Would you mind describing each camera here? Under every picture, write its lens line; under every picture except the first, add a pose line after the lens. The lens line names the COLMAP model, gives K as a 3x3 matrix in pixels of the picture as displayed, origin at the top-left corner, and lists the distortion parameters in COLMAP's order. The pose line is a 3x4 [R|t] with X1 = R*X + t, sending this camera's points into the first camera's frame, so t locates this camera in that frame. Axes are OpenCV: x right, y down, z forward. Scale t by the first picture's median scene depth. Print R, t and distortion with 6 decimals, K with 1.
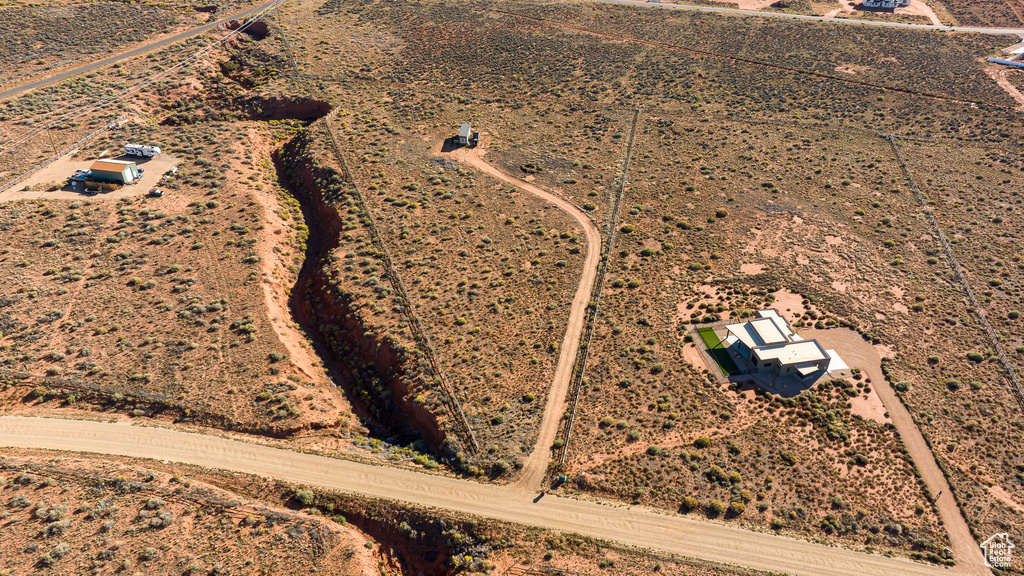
lens RADIAL K [[722.6, 0, 512.0], [0, 722.6, 288.0], [0, 0, 1]] dist [-0.019683, 0.002963]
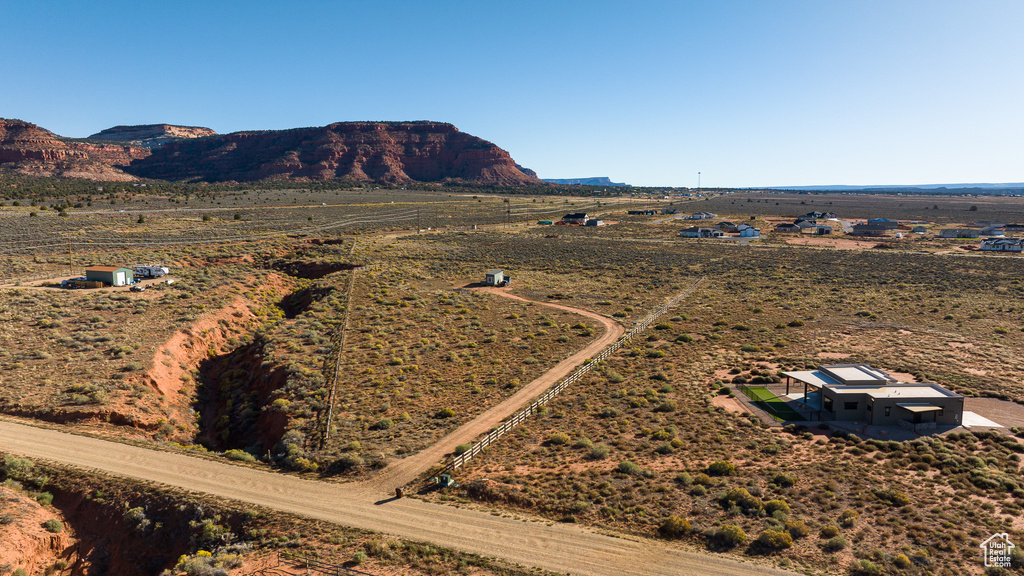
lens RADIAL K [[722.6, 0, 512.0], [0, 722.6, 288.0], [0, 0, 1]] dist [-0.019683, 0.002963]
pose [[0.983166, 0.020682, -0.181538, 0.212629], [-0.104362, 0.879114, -0.465046, 0.377402], [0.149974, 0.476163, 0.866473, 0.455419]]
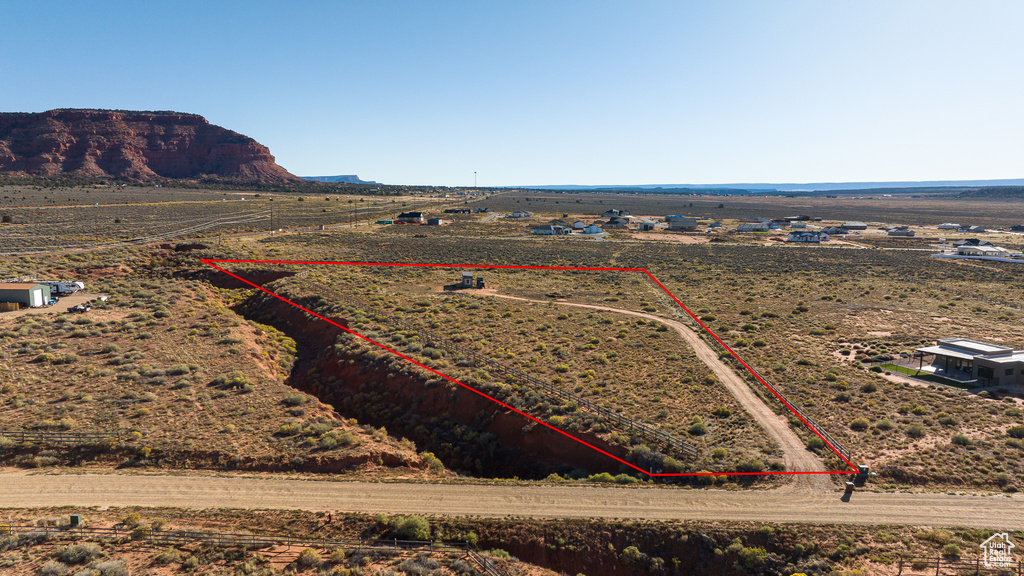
lens RADIAL K [[722.6, 0, 512.0], [0, 722.6, 288.0], [0, 0, 1]] dist [-0.019683, 0.002963]
pose [[0.985767, -0.020821, 0.166824, -0.287695], [0.097192, 0.880254, -0.464442, 0.365151], [-0.137178, 0.474046, 0.869749, 0.468787]]
